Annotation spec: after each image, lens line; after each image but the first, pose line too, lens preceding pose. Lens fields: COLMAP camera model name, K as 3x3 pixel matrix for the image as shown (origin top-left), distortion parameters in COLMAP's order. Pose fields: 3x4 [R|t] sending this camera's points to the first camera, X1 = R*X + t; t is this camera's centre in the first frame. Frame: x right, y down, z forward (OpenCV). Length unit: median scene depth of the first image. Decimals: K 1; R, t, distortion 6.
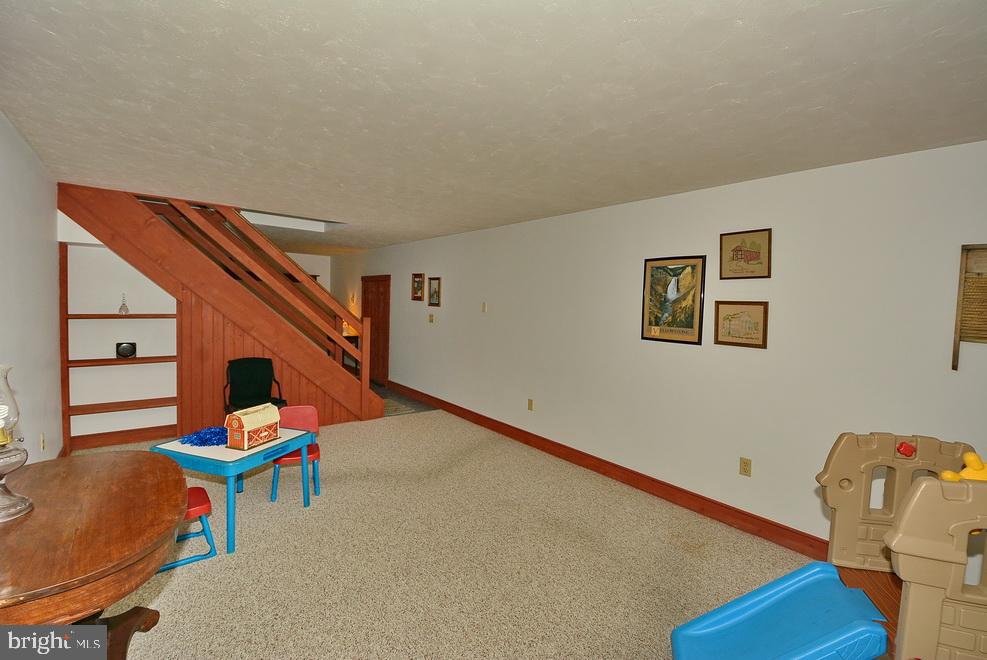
lens RADIAL K [[433.3, 0, 495.5], [0, 433.3, 321.3], [0, 0, 1]] dist [0.010293, -0.019524]
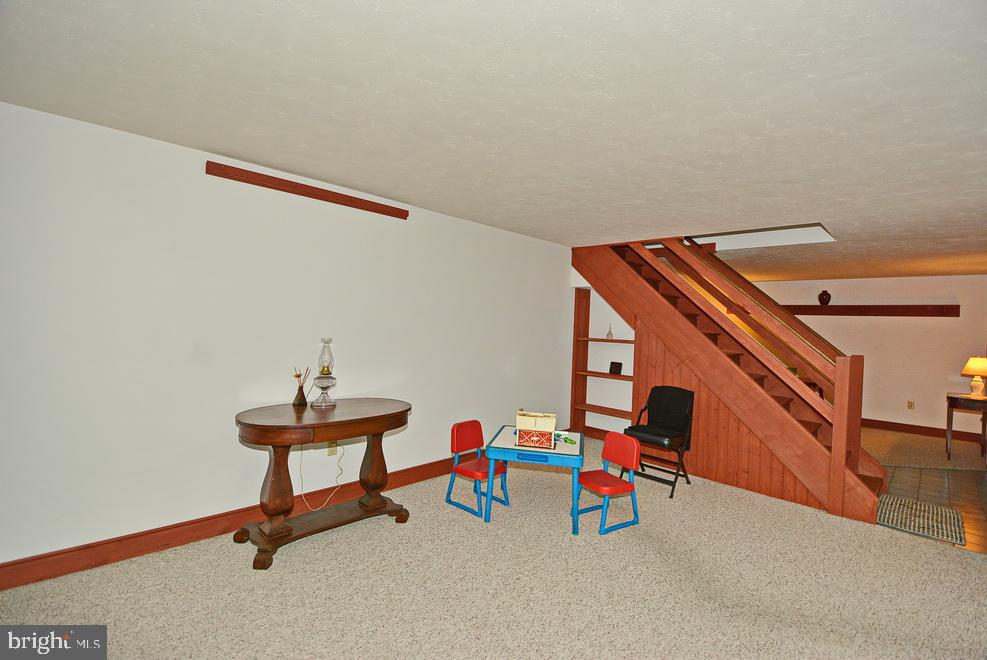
lens RADIAL K [[433.3, 0, 495.5], [0, 433.3, 321.3], [0, 0, 1]] dist [0.010293, -0.019524]
pose [[0.102567, -0.032318, -0.994201, 0.384198], [-0.084358, 0.995589, -0.041066, 0.012191], [0.991143, 0.088081, 0.099389, 0.526120]]
